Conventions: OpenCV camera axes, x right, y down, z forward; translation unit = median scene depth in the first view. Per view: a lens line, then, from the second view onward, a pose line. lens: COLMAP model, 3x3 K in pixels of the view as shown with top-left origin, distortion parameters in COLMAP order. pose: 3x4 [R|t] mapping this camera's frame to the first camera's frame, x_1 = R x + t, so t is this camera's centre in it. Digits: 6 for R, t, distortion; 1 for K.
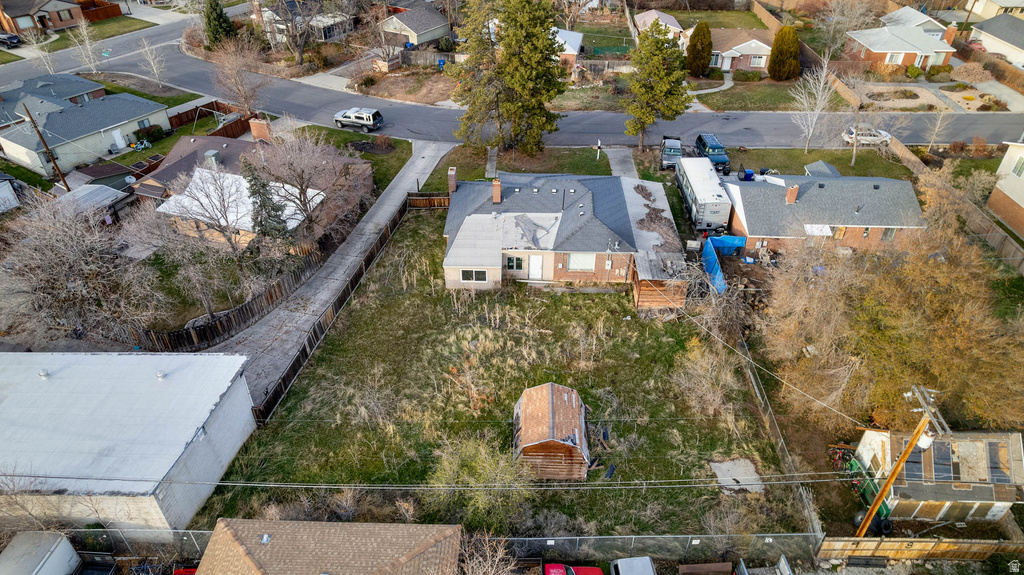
lens RADIAL K [[652.7, 0, 513.9], [0, 652.7, 297.4], [0, 0, 1]] dist [-0.072464, 0.063067]
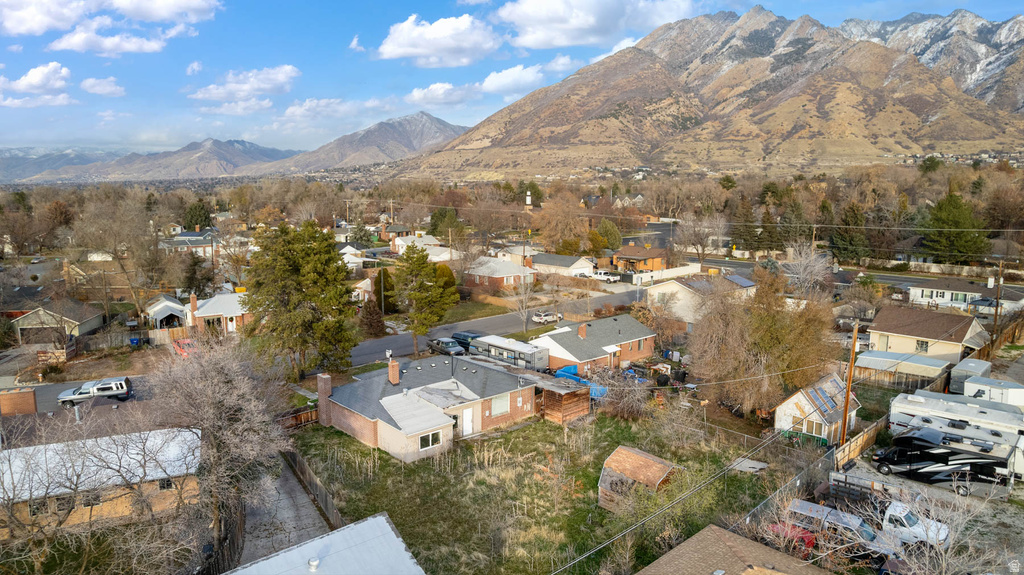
lens RADIAL K [[652.7, 0, 513.9], [0, 652.7, 297.4], [0, 0, 1]] dist [-0.072464, 0.063067]
pose [[0.717637, -0.114397, 0.686957, -0.615274], [0.419715, 0.858191, -0.295547, 0.123866], [-0.555731, 0.500422, 0.663883, 0.163906]]
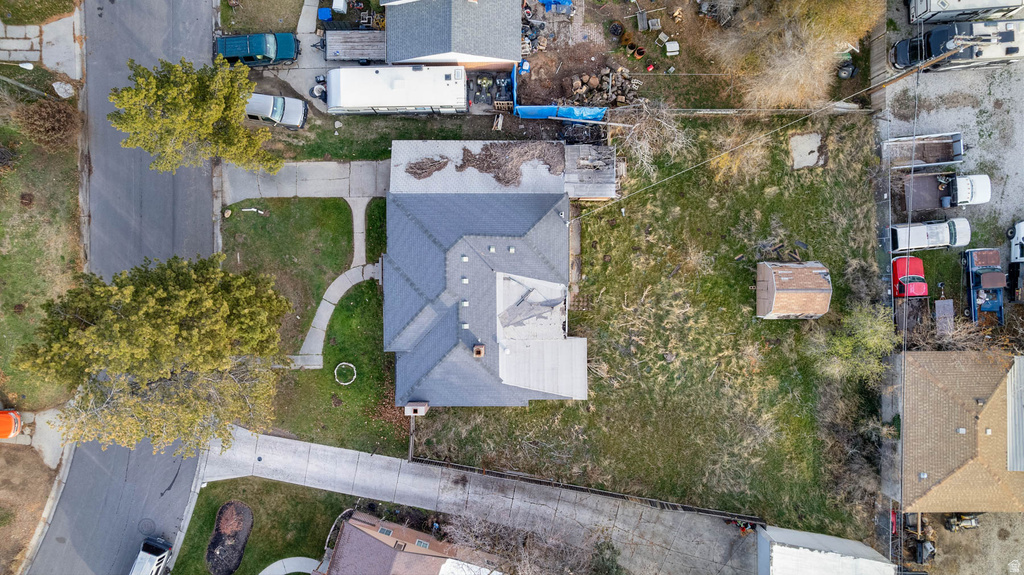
lens RADIAL K [[652.7, 0, 513.9], [0, 652.7, 297.4], [0, 0, 1]] dist [-0.072464, 0.063067]
pose [[-0.028542, -0.999540, -0.010240, 0.051488], [0.600812, -0.025341, 0.798988, -0.842173], [-0.798880, 0.016652, 0.601259, 0.494427]]
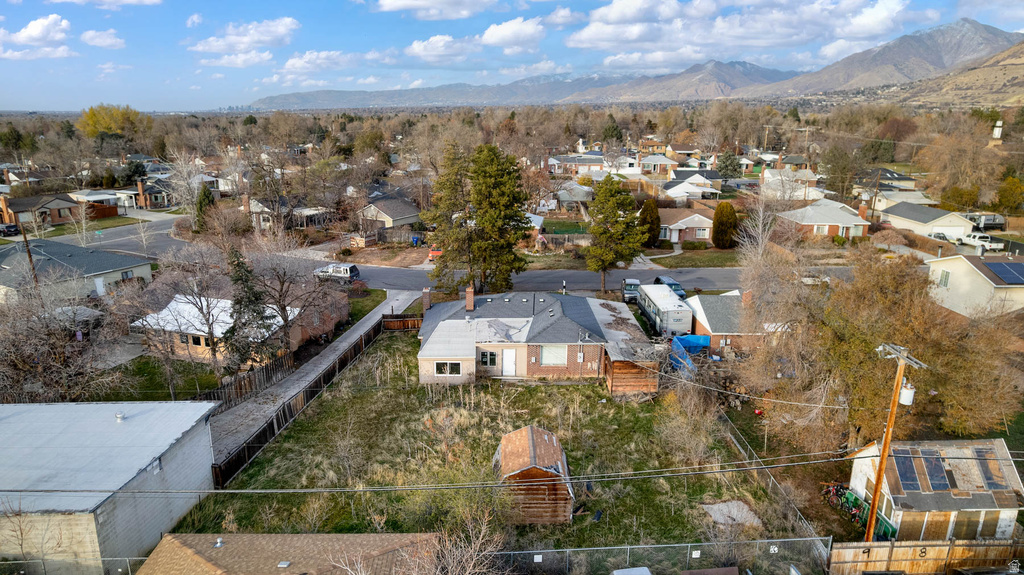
lens RADIAL K [[652.7, 0, 513.9], [0, 652.7, 297.4], [0, 0, 1]] dist [-0.072464, 0.063067]
pose [[0.998414, -0.008357, 0.055682, -0.014841], [0.027686, 0.933976, -0.356260, 0.221967], [-0.049029, 0.357237, 0.932726, 0.018713]]
